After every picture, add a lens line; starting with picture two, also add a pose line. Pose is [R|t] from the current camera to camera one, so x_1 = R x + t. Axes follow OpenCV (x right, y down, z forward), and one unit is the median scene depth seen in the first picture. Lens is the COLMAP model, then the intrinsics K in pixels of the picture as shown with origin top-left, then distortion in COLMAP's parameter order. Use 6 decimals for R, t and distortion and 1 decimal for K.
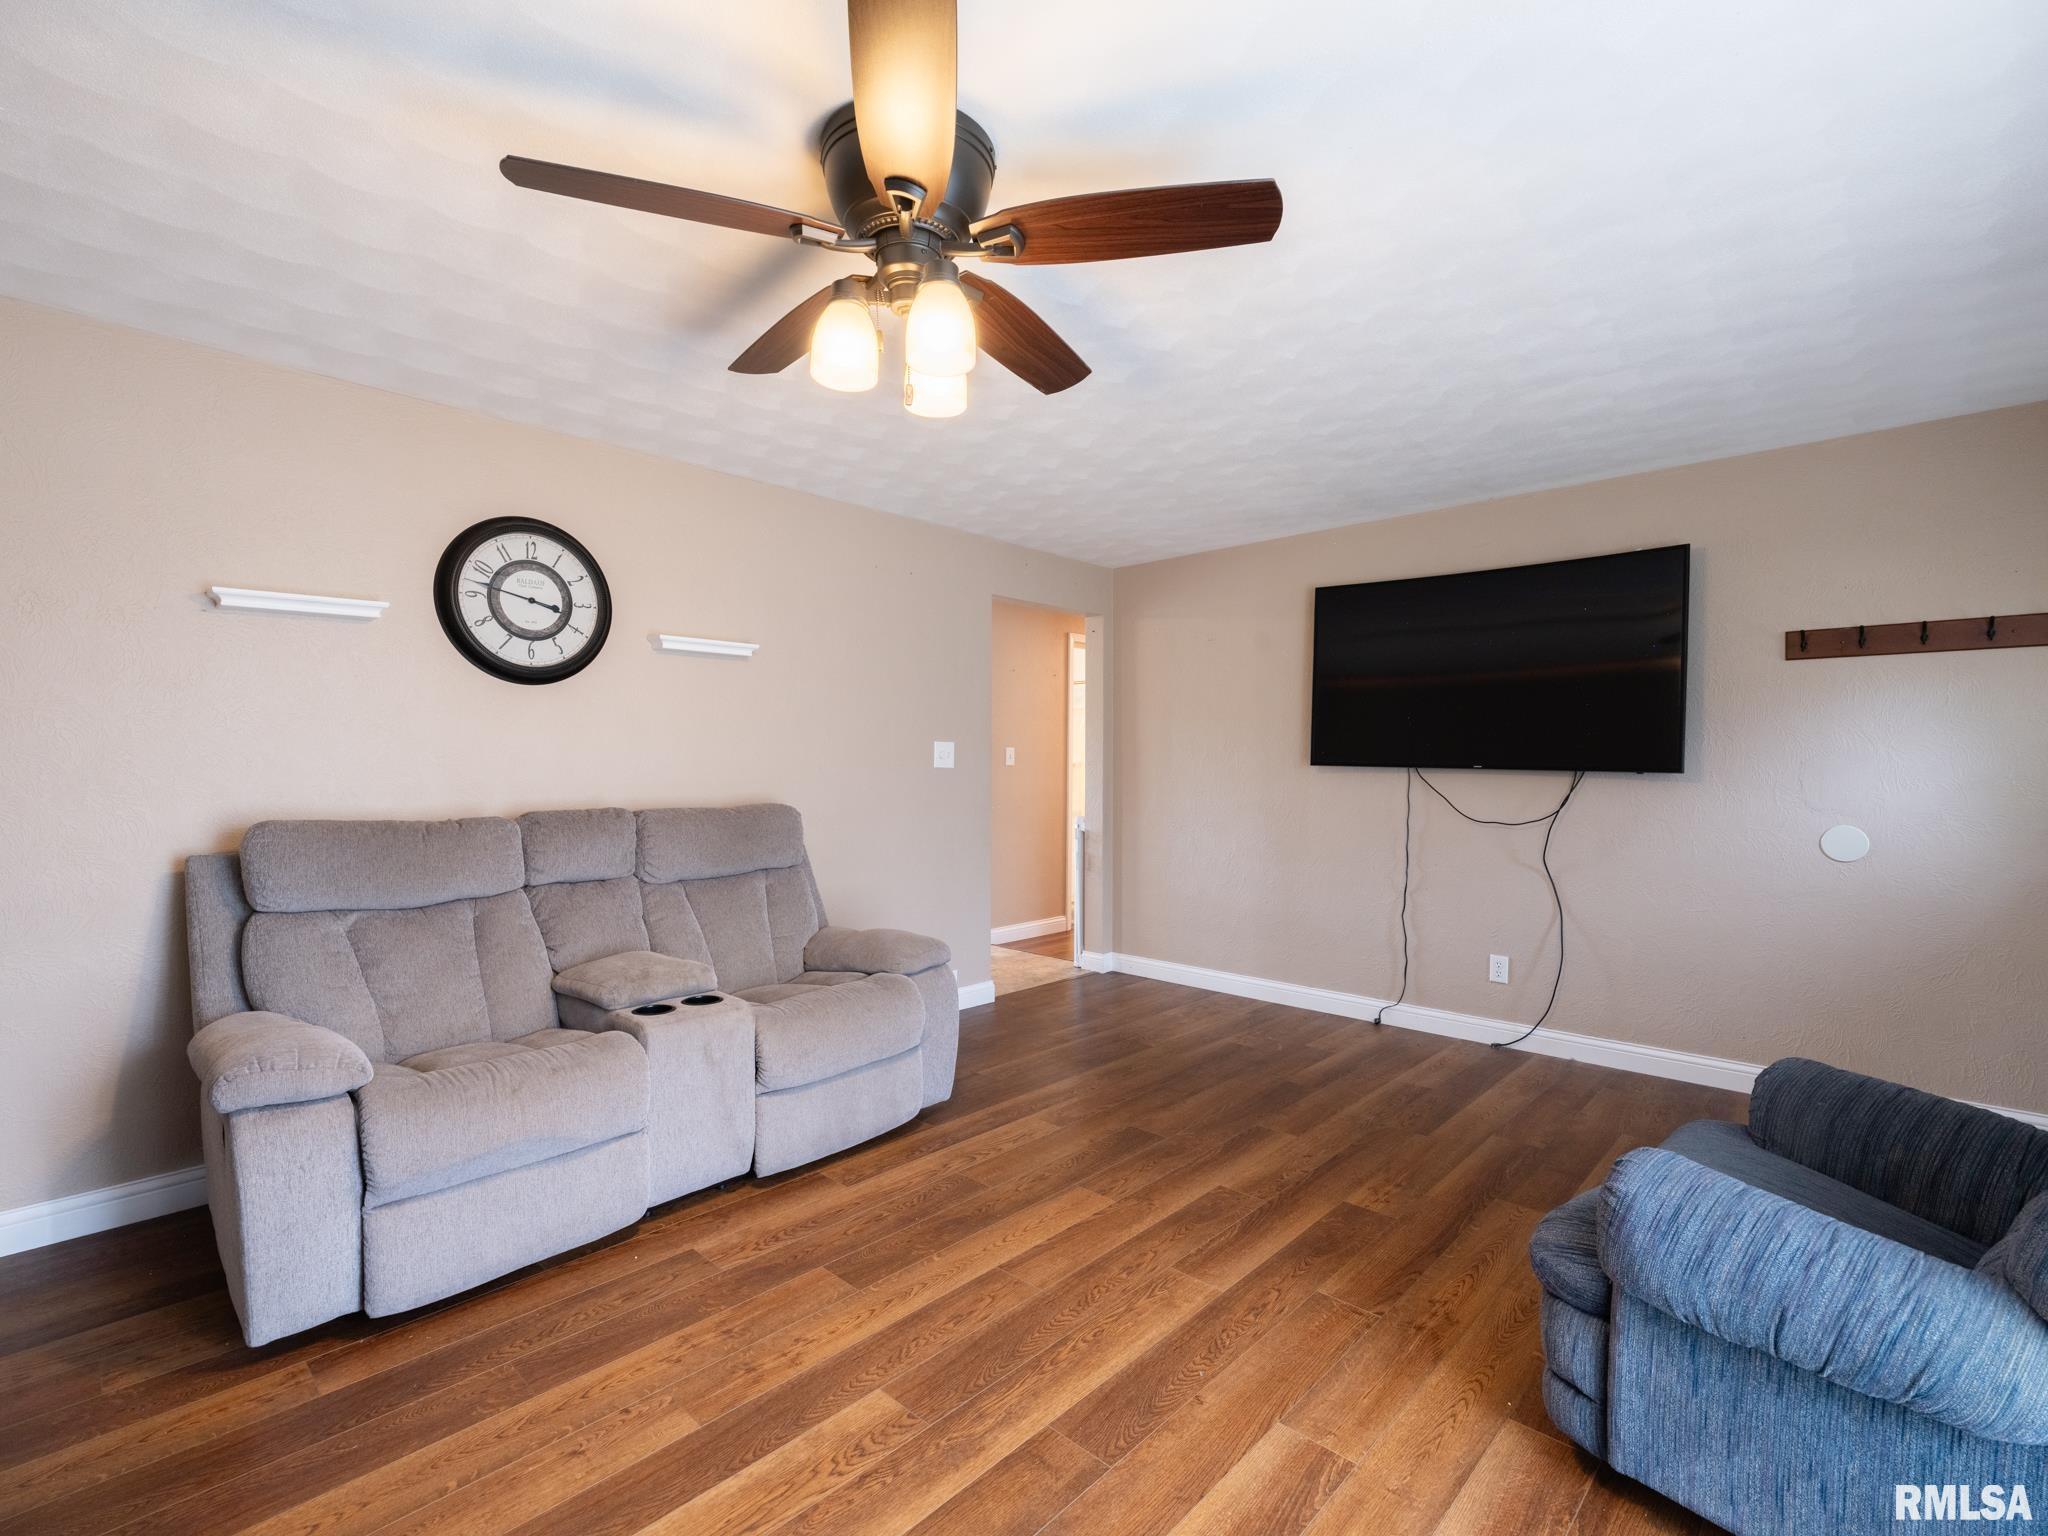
lens RADIAL K [[946.4, 0, 1023.6], [0, 946.4, 770.8], [0, 0, 1]] dist [-0.001243, 0.000524]
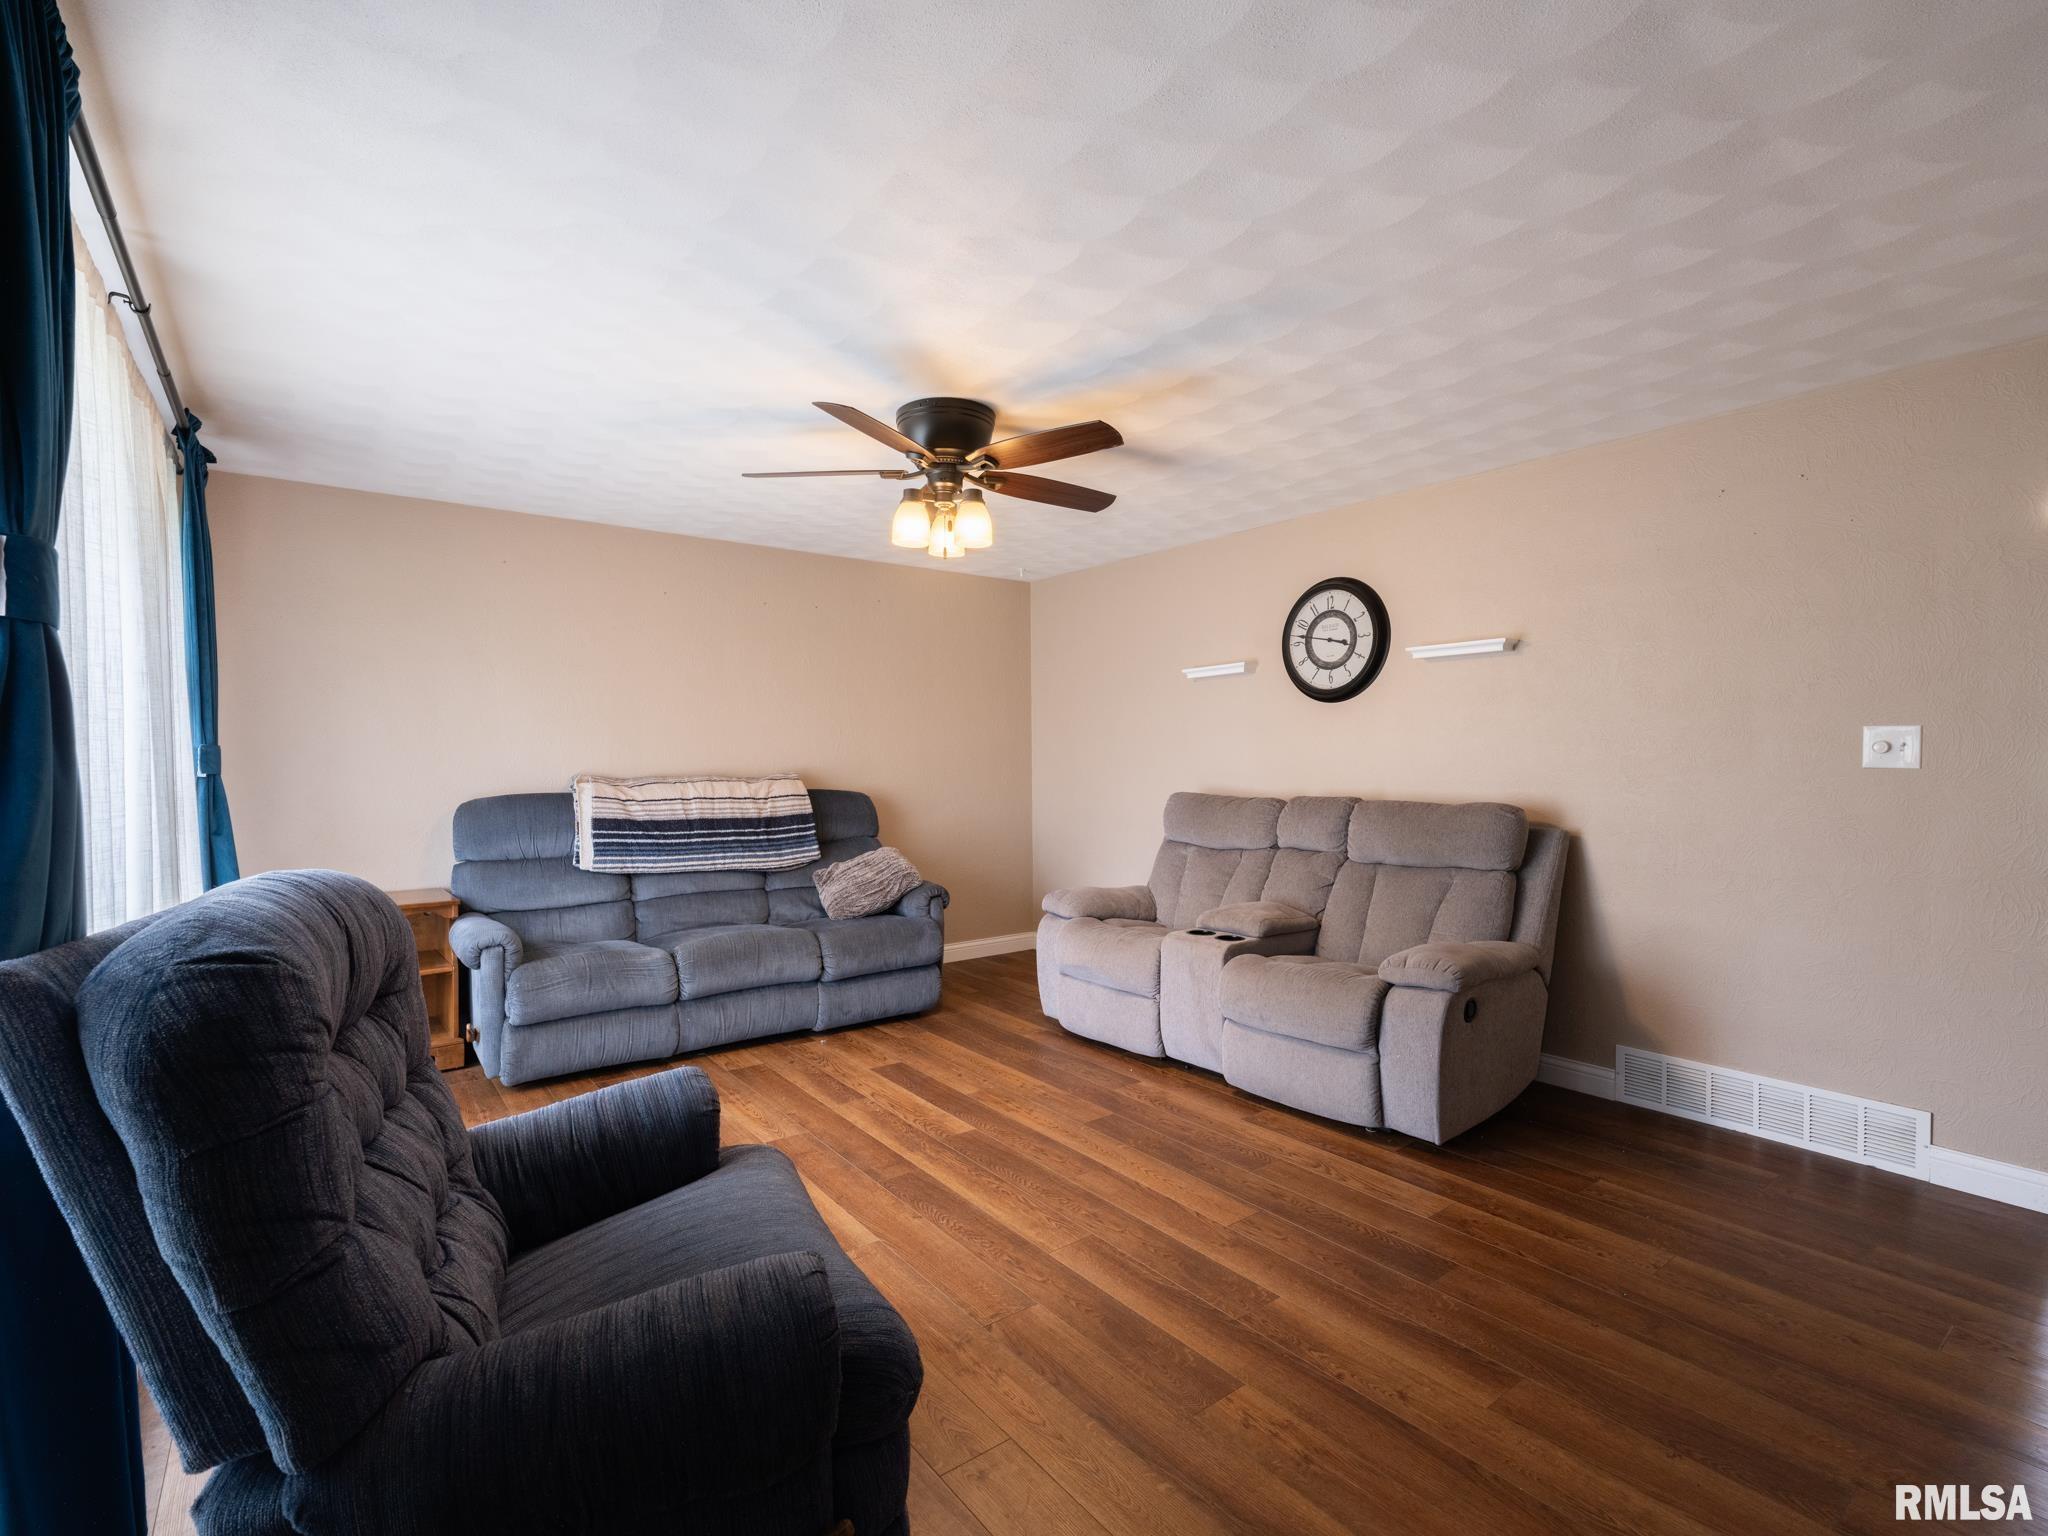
lens RADIAL K [[946.4, 0, 1014.1], [0, 946.4, 763.5], [0, 0, 1]] dist [-0.001243, 0.000524]
pose [[-0.170803, 0.005292, -0.985291, 1.035551], [-0.002919, 0.999978, 0.005877, -0.012883], [0.985301, 0.003880, -0.170784, 0.924484]]
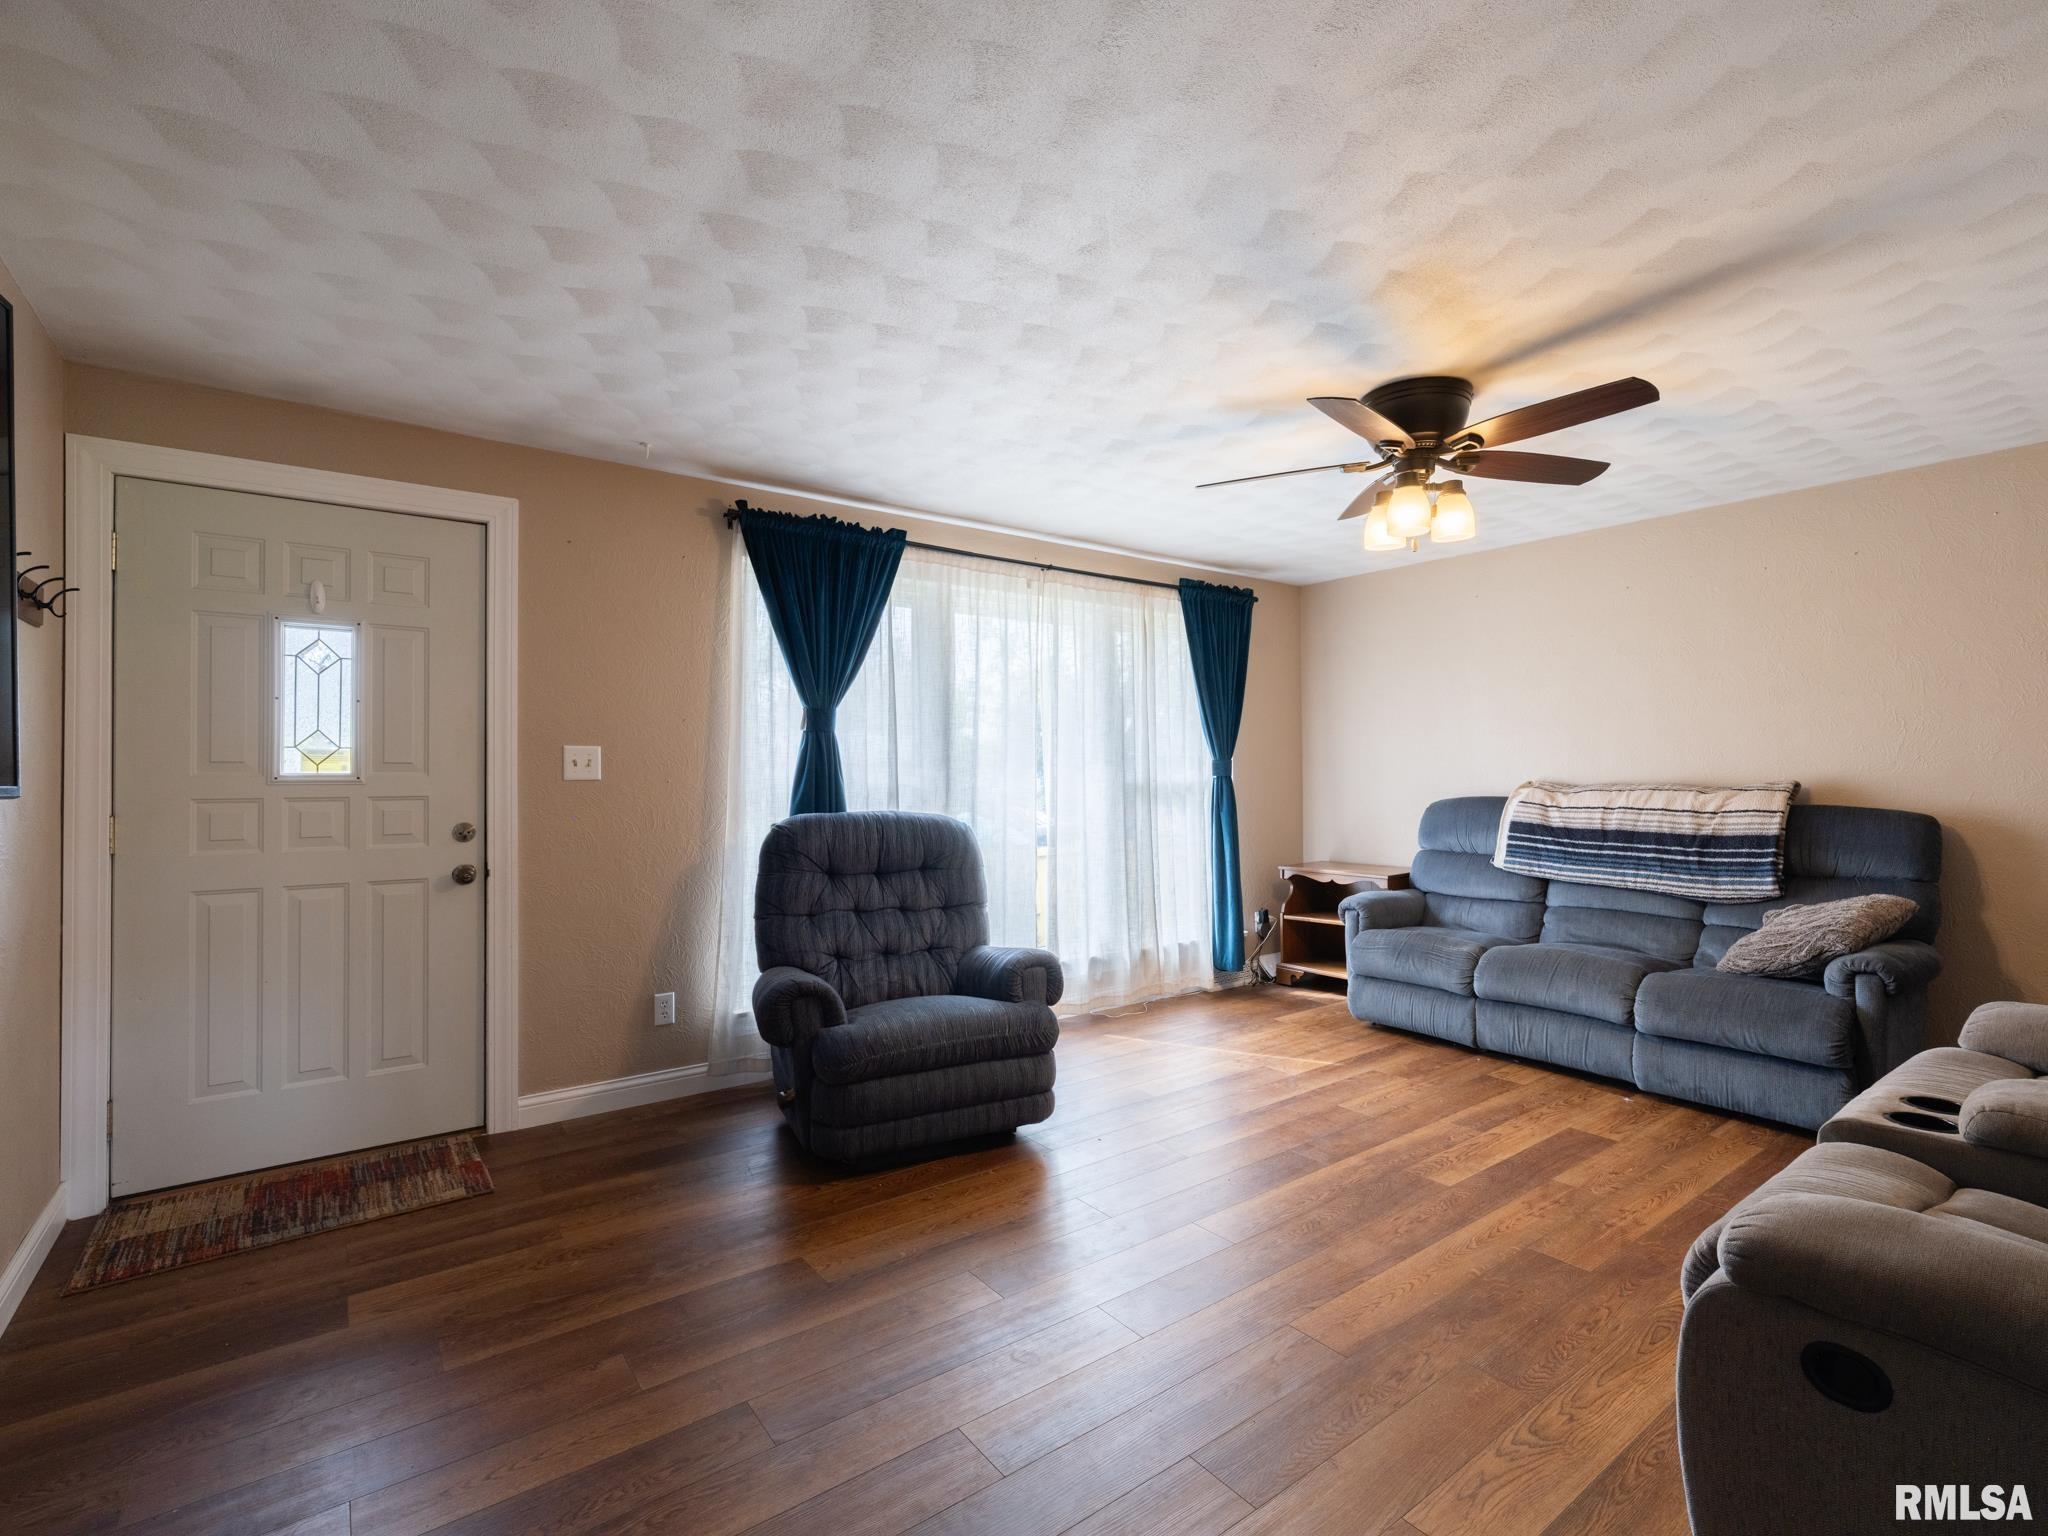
lens RADIAL K [[946.4, 0, 1020.3], [0, 946.4, 773.4], [0, 0, 1]] dist [-0.001243, 0.000524]
pose [[-0.983997, 0.005208, 0.178111, 0.169926], [0.006594, 0.999952, 0.007191, -0.013261], [-0.178065, 0.008251, -0.983984, 1.768025]]
